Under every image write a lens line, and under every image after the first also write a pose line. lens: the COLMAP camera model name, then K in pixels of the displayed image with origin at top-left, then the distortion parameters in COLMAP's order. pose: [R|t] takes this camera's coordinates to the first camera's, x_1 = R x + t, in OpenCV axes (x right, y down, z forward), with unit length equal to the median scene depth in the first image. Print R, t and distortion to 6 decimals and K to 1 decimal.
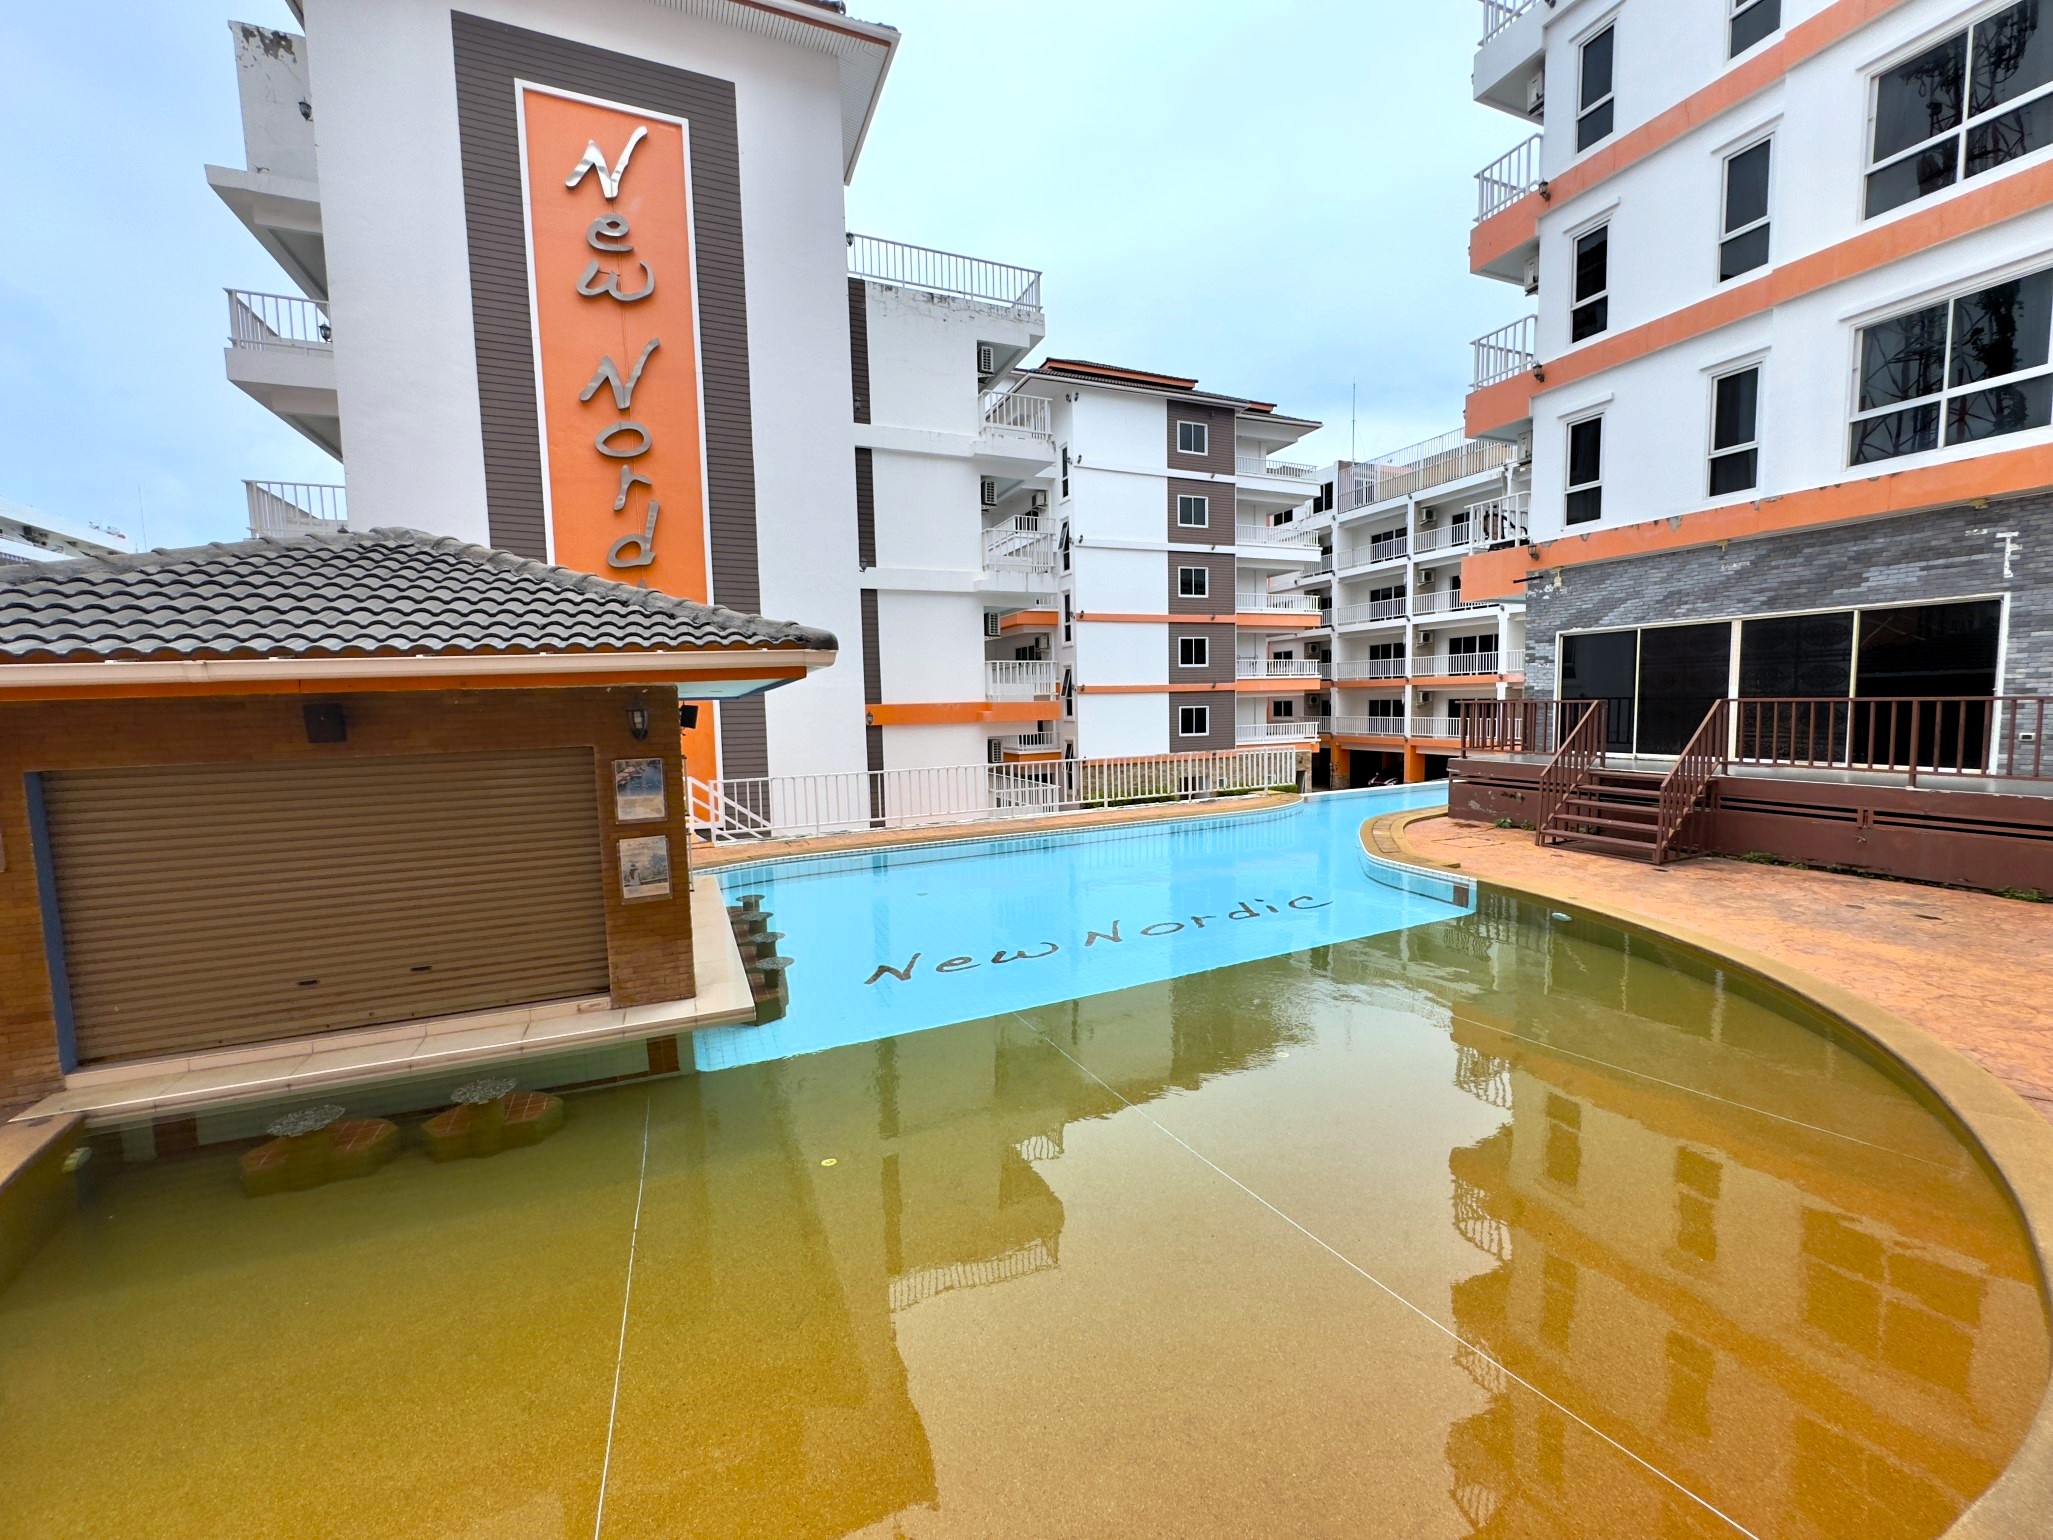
lens RADIAL K [[819.0, 0, 1020.3], [0, 819.0, 771.9], [0, 0, 1]] dist [0.002043, 0.000310]
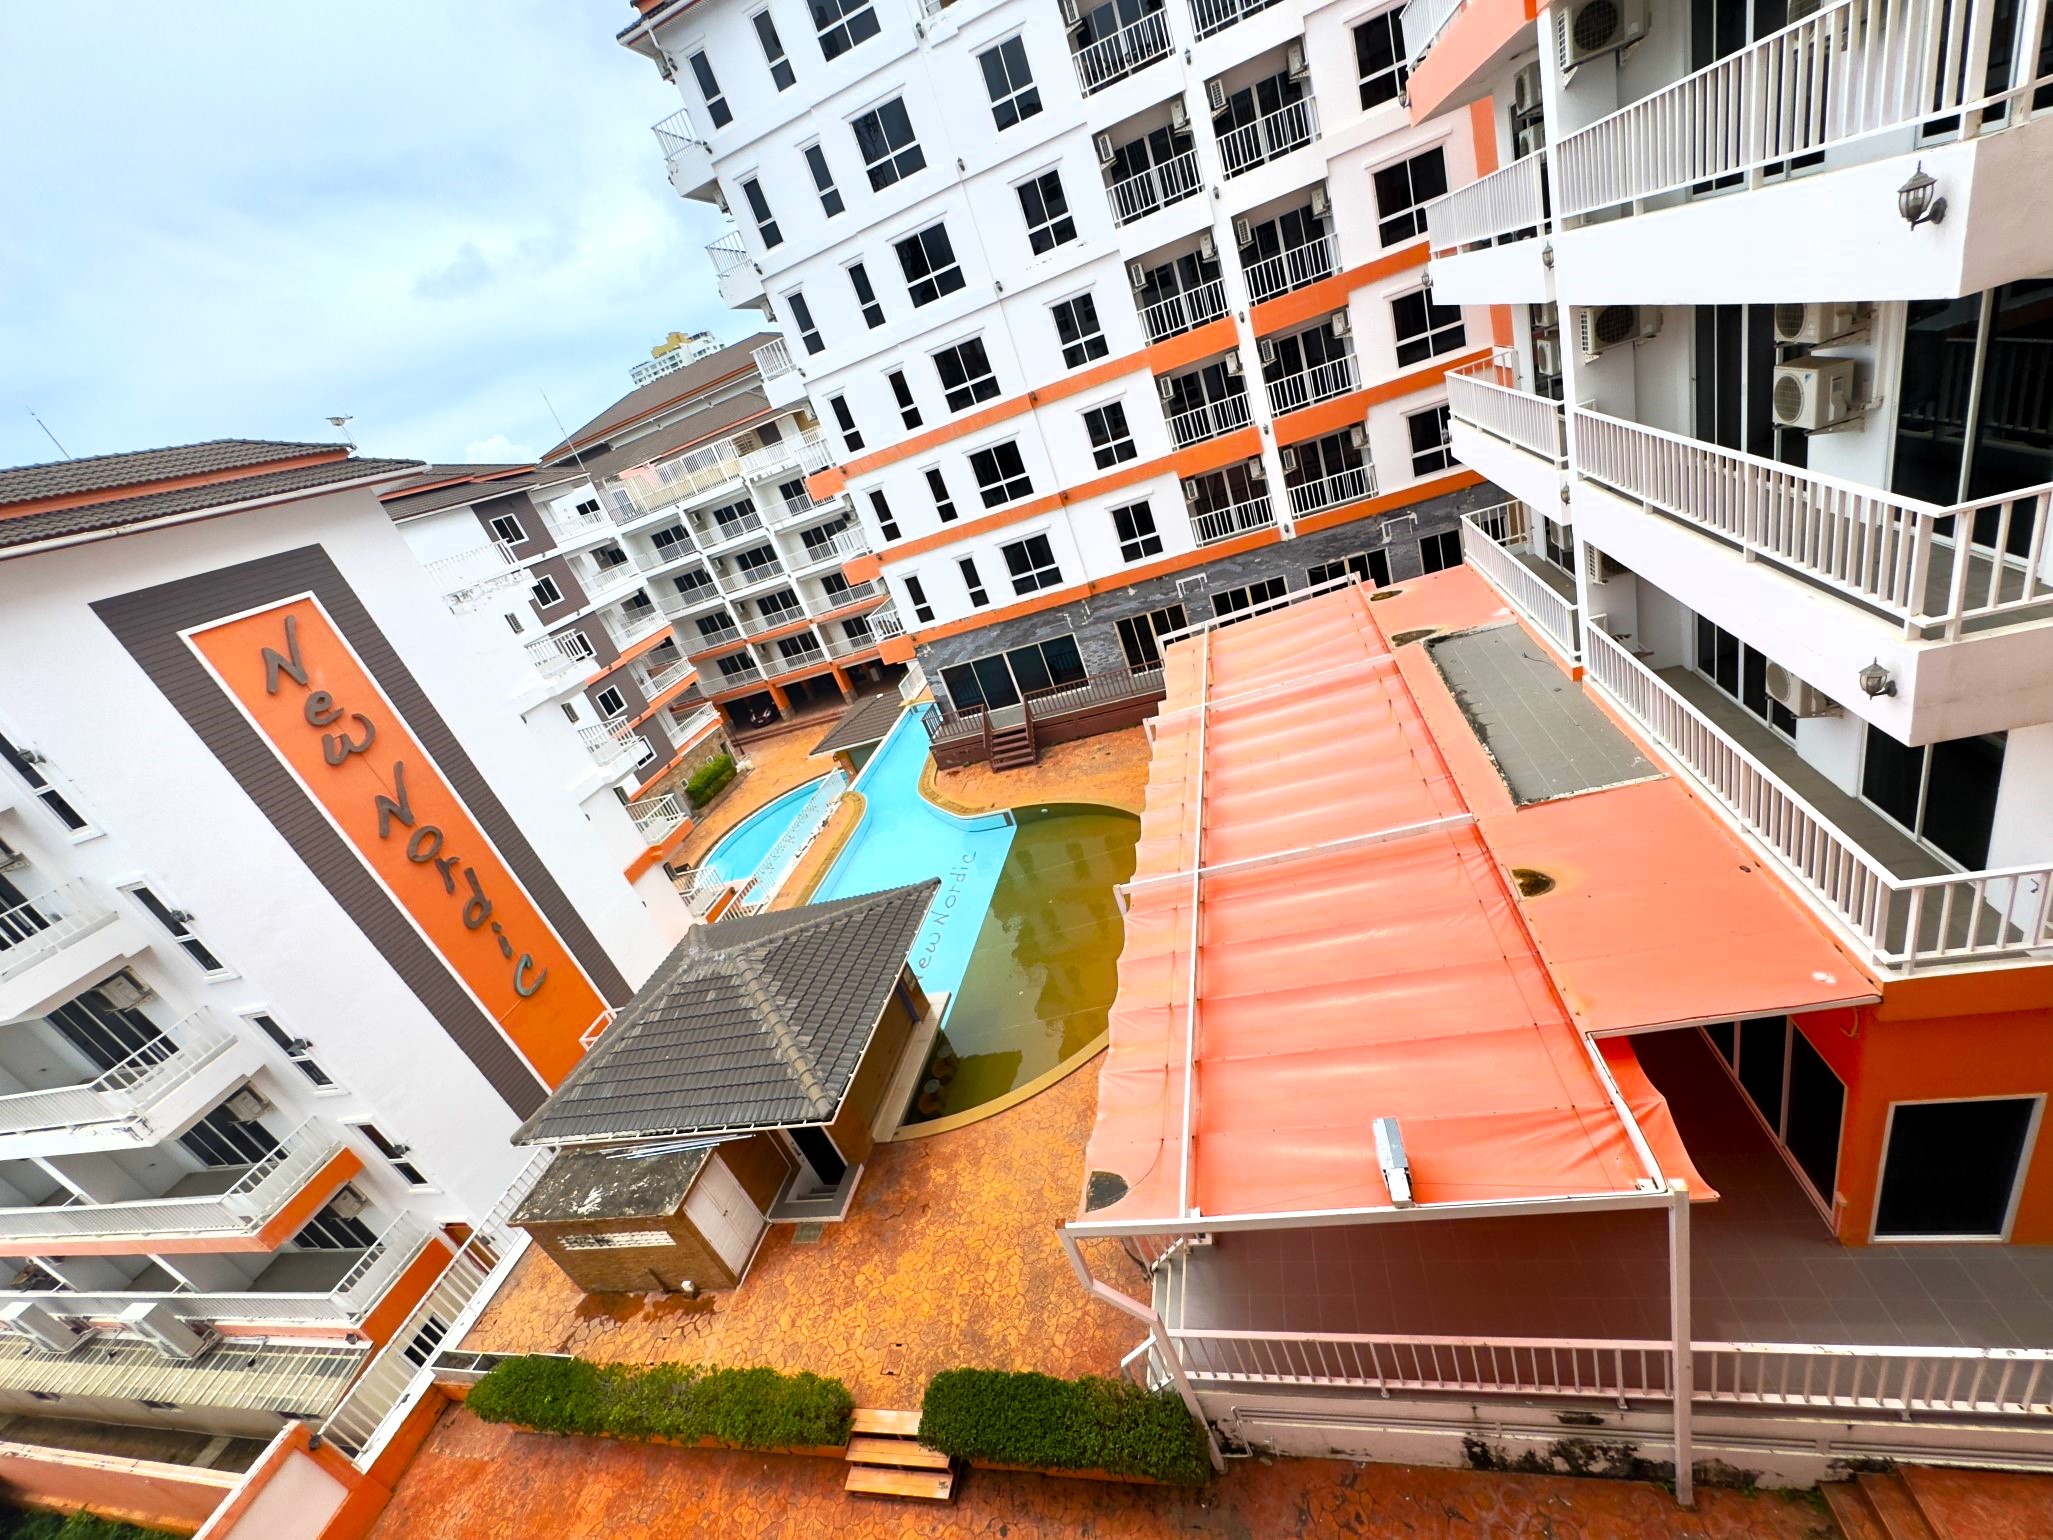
lens RADIAL K [[819.0, 0, 1029.0], [0, 819.0, 770.8], [0, 0, 1]] dist [0.002043, 0.000310]
pose [[0.551925, -0.497411, 0.669299, -0.756768], [0.384342, 0.864023, 0.325186, -0.551341], [-0.740041, 0.077762, 0.668052, -0.555803]]
